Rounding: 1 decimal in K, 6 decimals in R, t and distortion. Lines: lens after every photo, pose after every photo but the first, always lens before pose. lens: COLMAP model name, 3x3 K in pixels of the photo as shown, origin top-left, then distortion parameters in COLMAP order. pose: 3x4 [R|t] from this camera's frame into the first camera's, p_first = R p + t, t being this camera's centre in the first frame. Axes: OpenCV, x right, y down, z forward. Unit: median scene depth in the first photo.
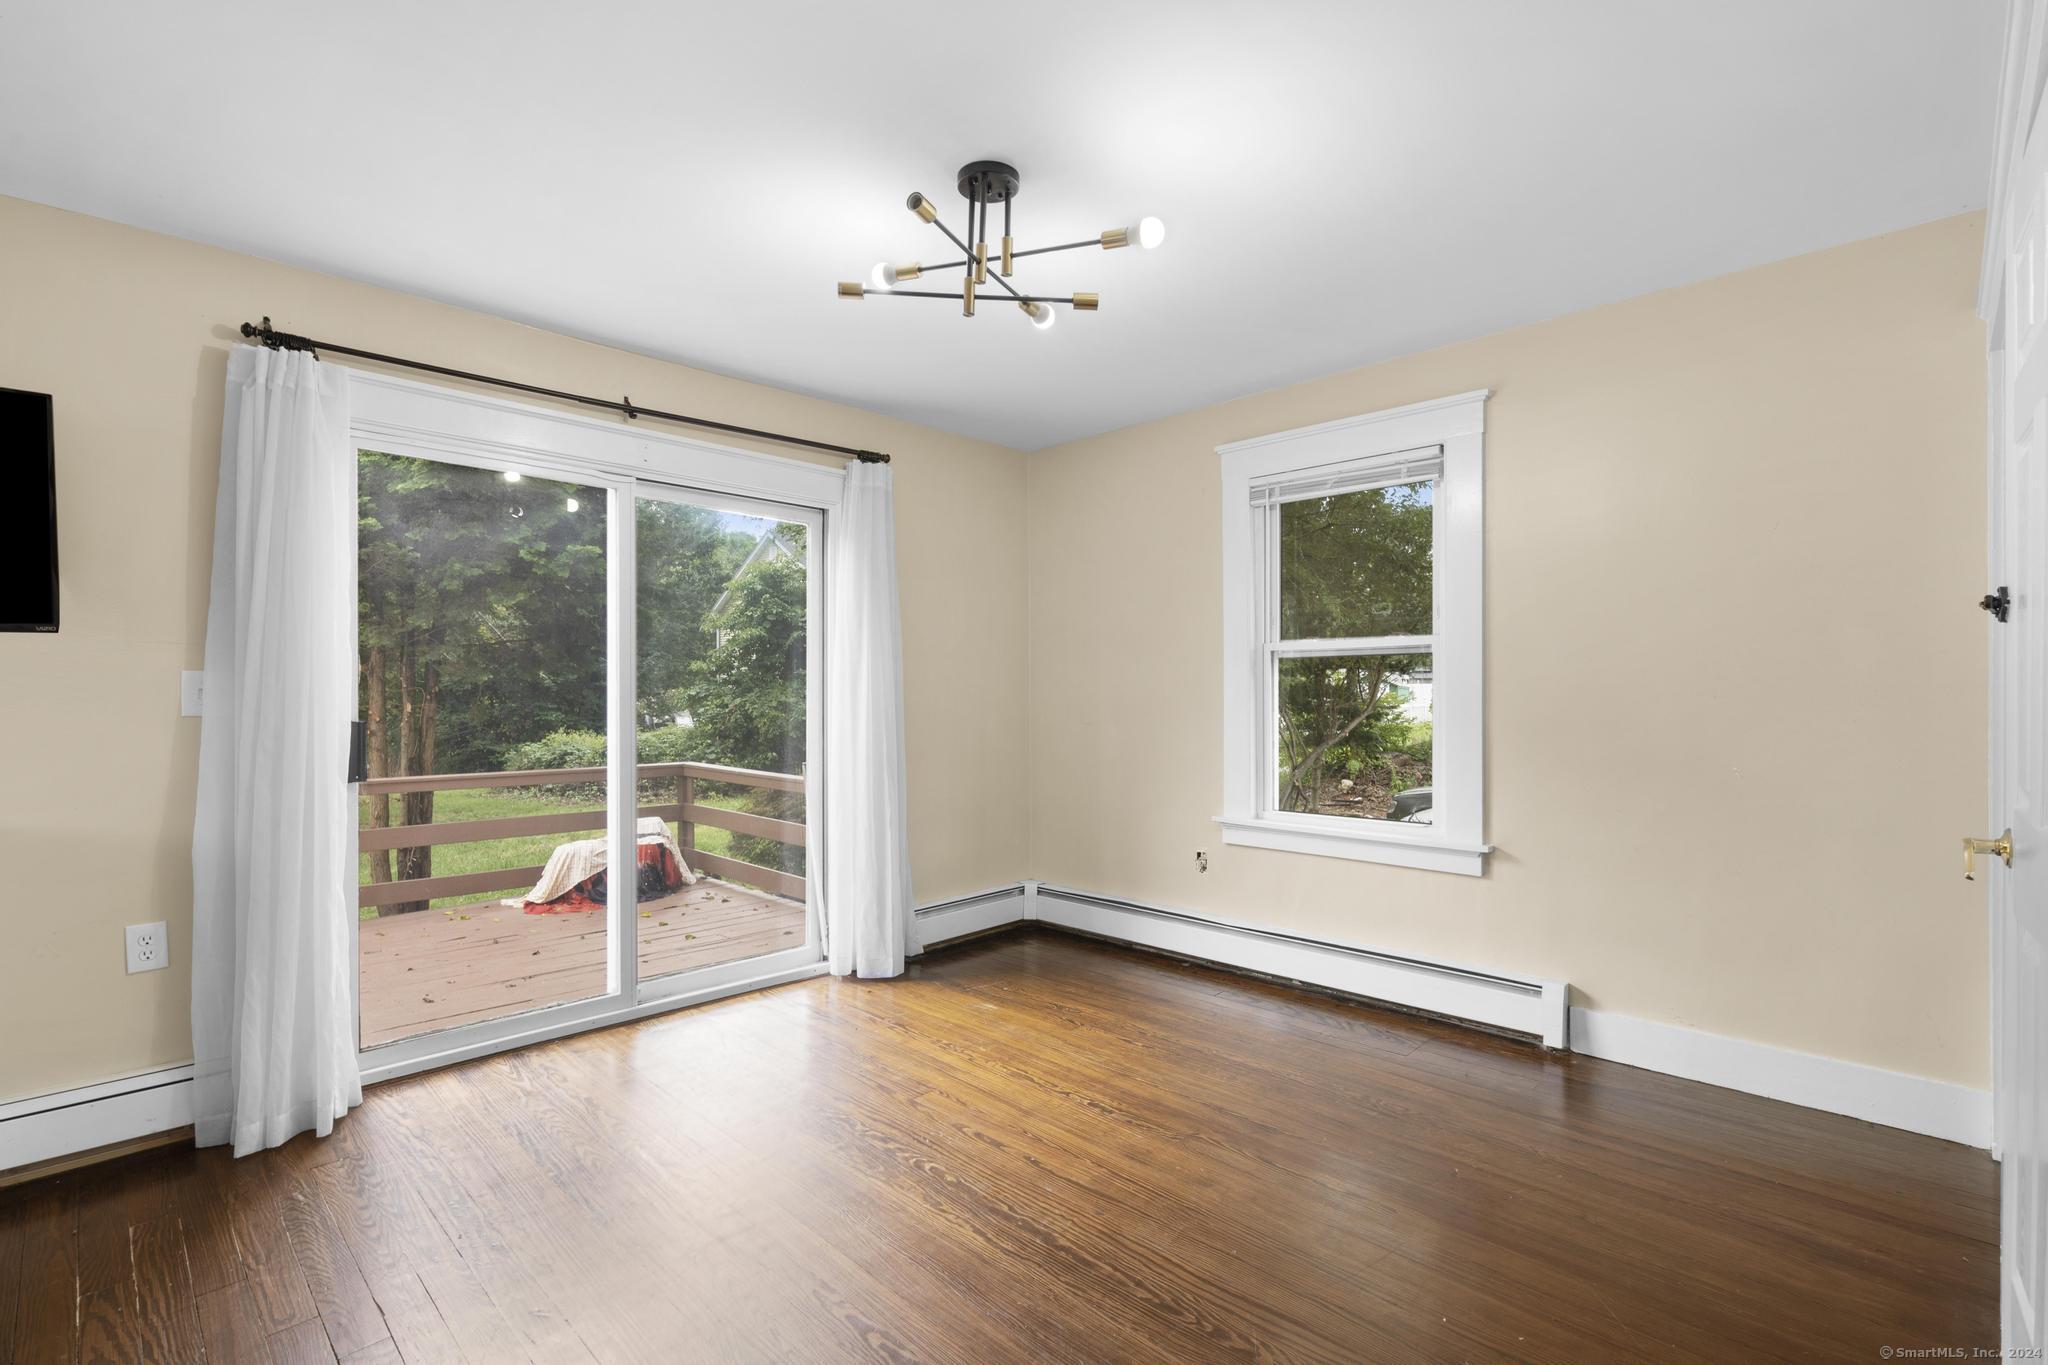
lens RADIAL K [[935.9, 0, 1016.0], [0, 935.9, 715.3], [0, 0, 1]] dist [-0.006694, 0.003975]
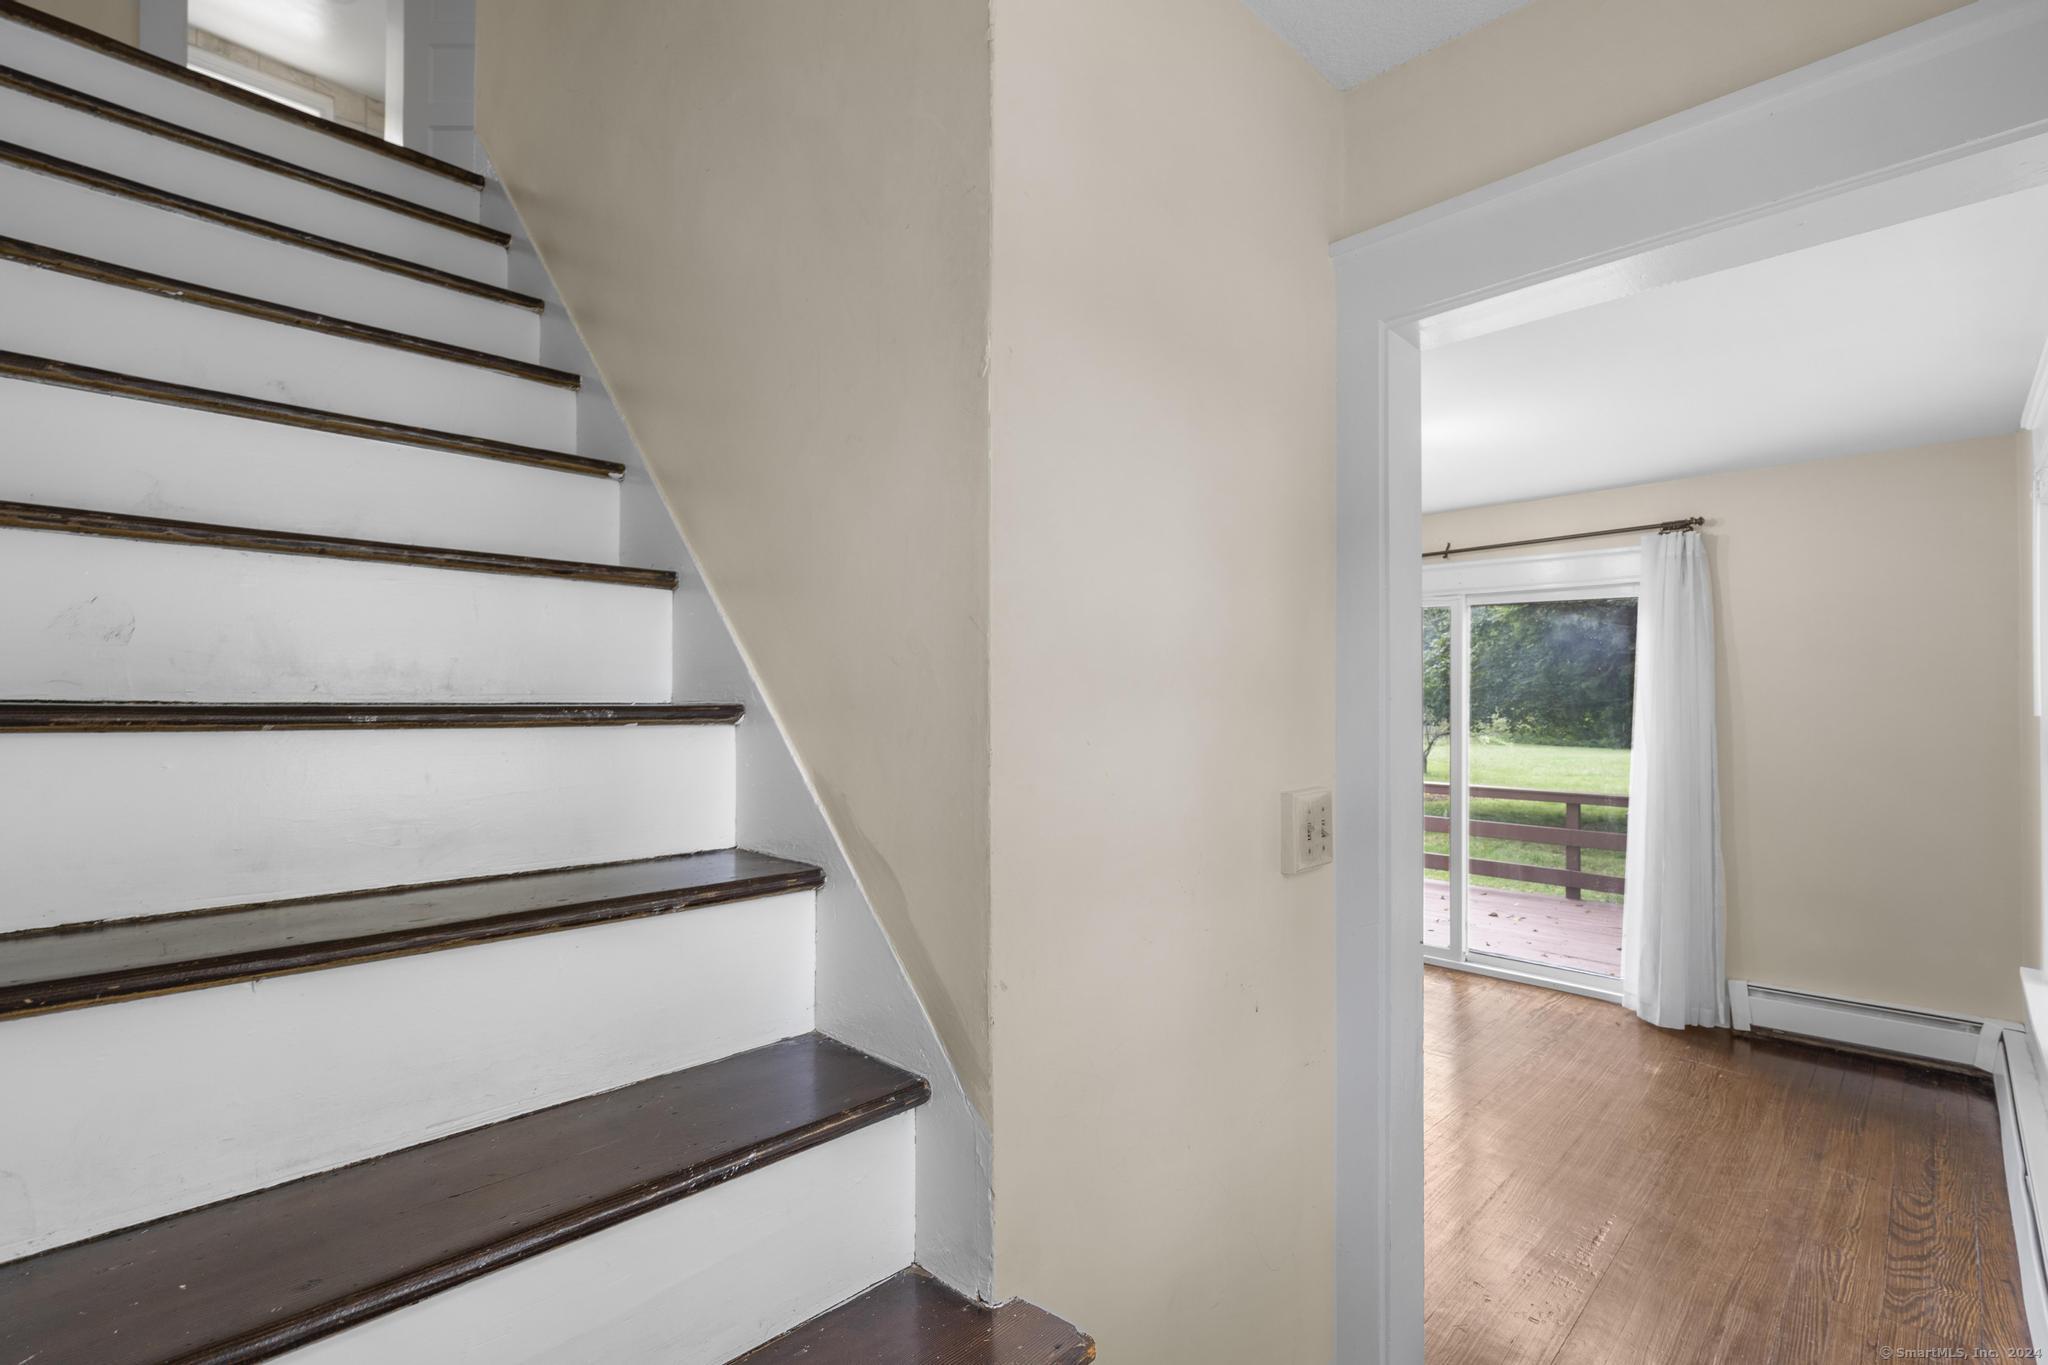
lens RADIAL K [[935.9, 0, 1027.3], [0, 935.9, 696.3], [0, 0, 1]] dist [-0.006694, 0.003975]
pose [[0.005665, 0.000503, -0.999984, 1.121283], [-0.020368, 0.999792, 0.000388, -0.092349], [0.999776, 0.020366, 0.005674, 0.350870]]
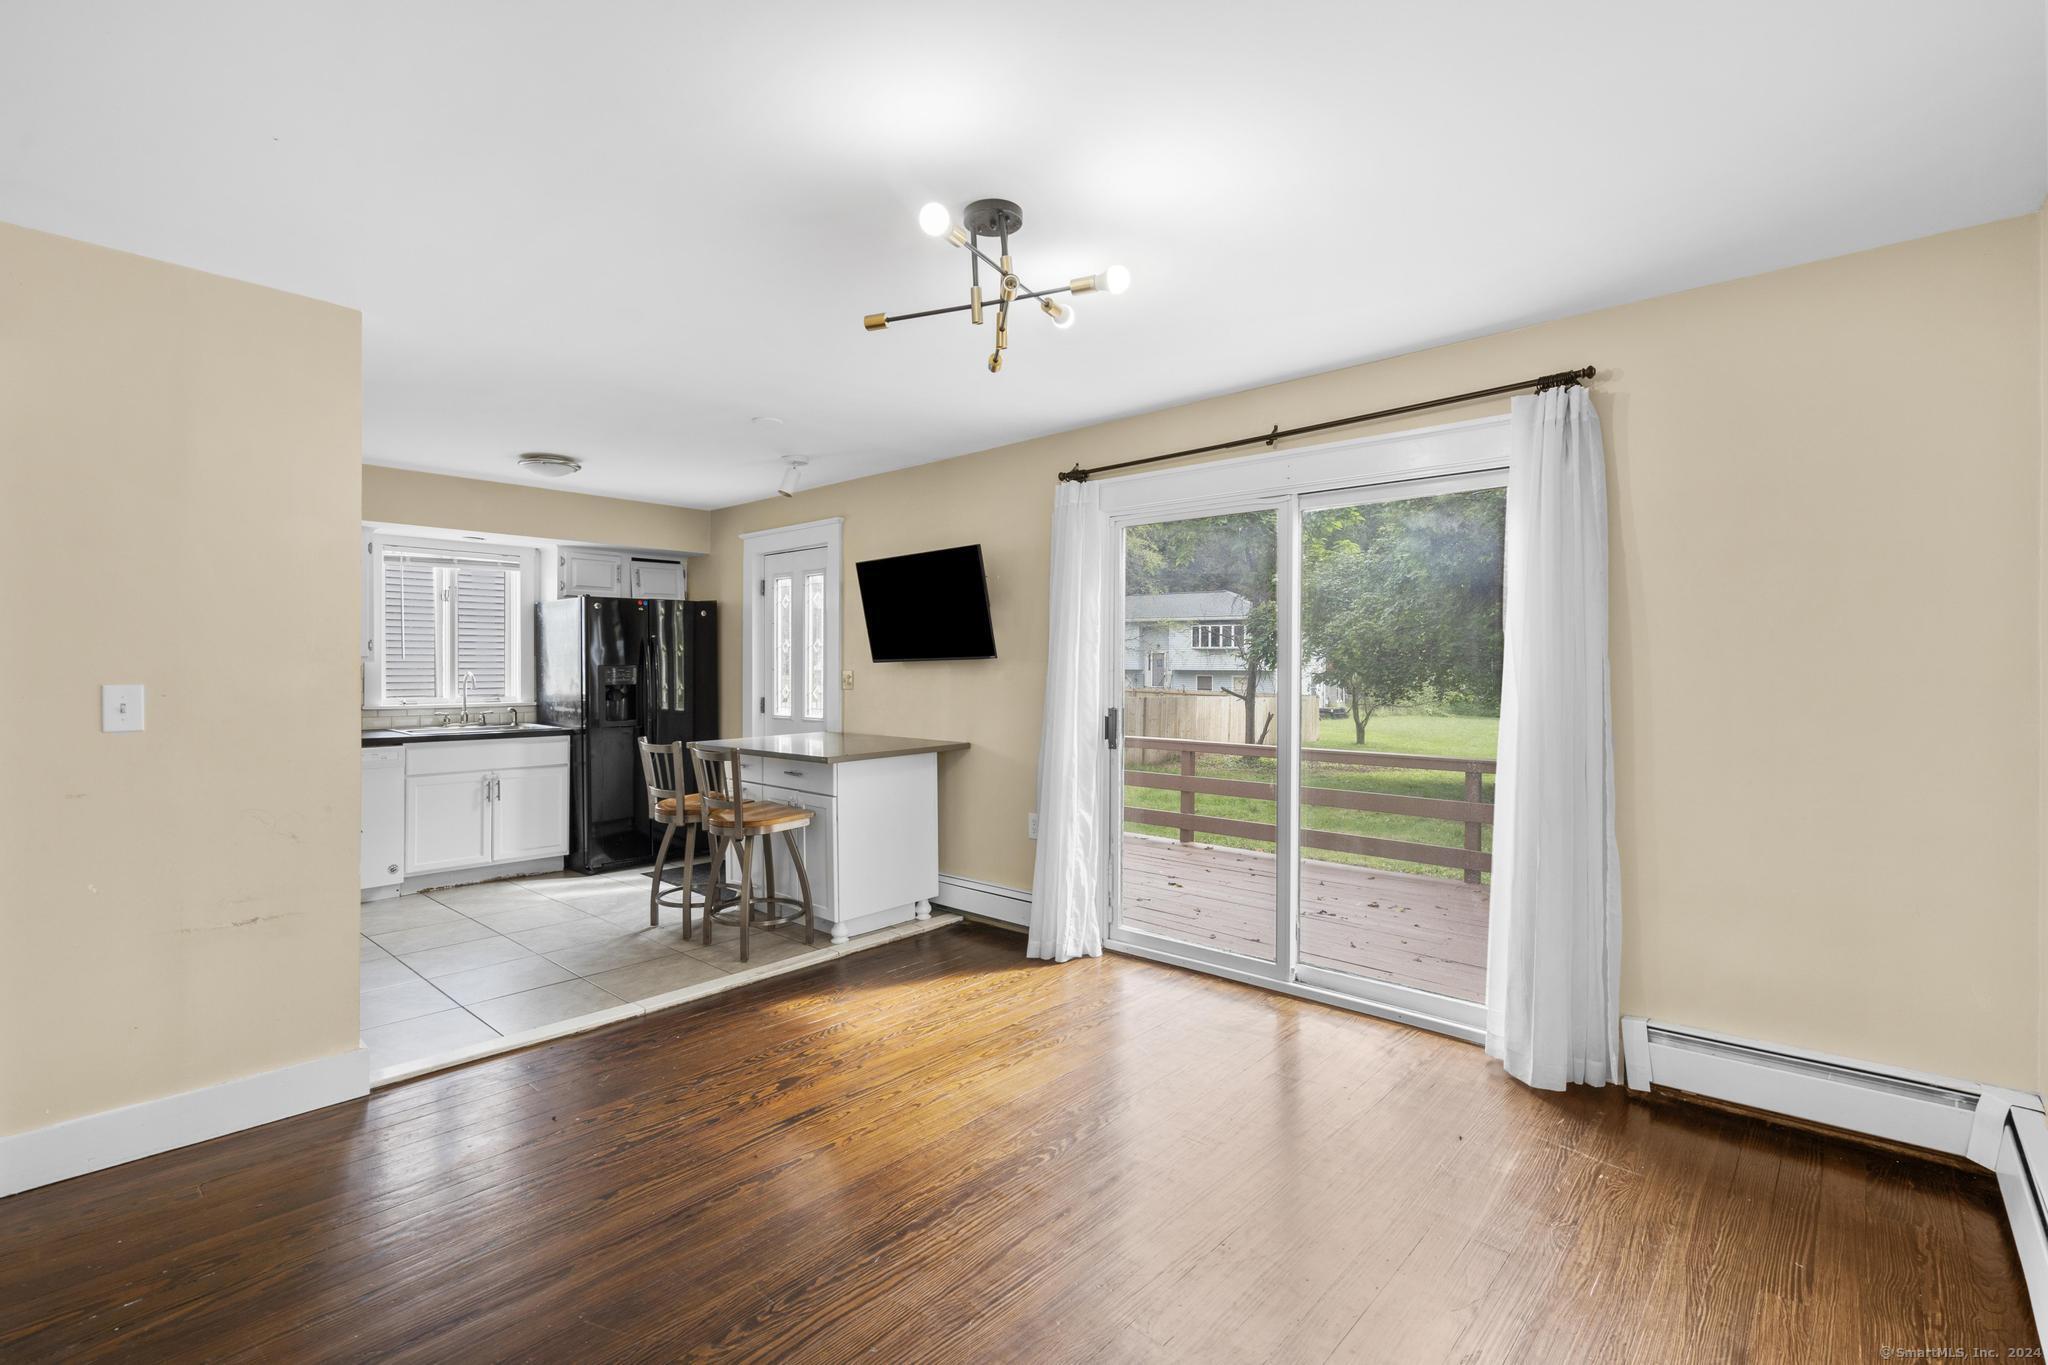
lens RADIAL K [[935.9, 0, 1027.9], [0, 935.9, 674.6], [0, 0, 1]] dist [-0.006694, 0.003975]
pose [[0.048913, 0.006505, -0.998782, 0.720923], [-0.023881, 0.999701, 0.005341, -0.047034], [0.998518, 0.023591, 0.049054, 0.699747]]
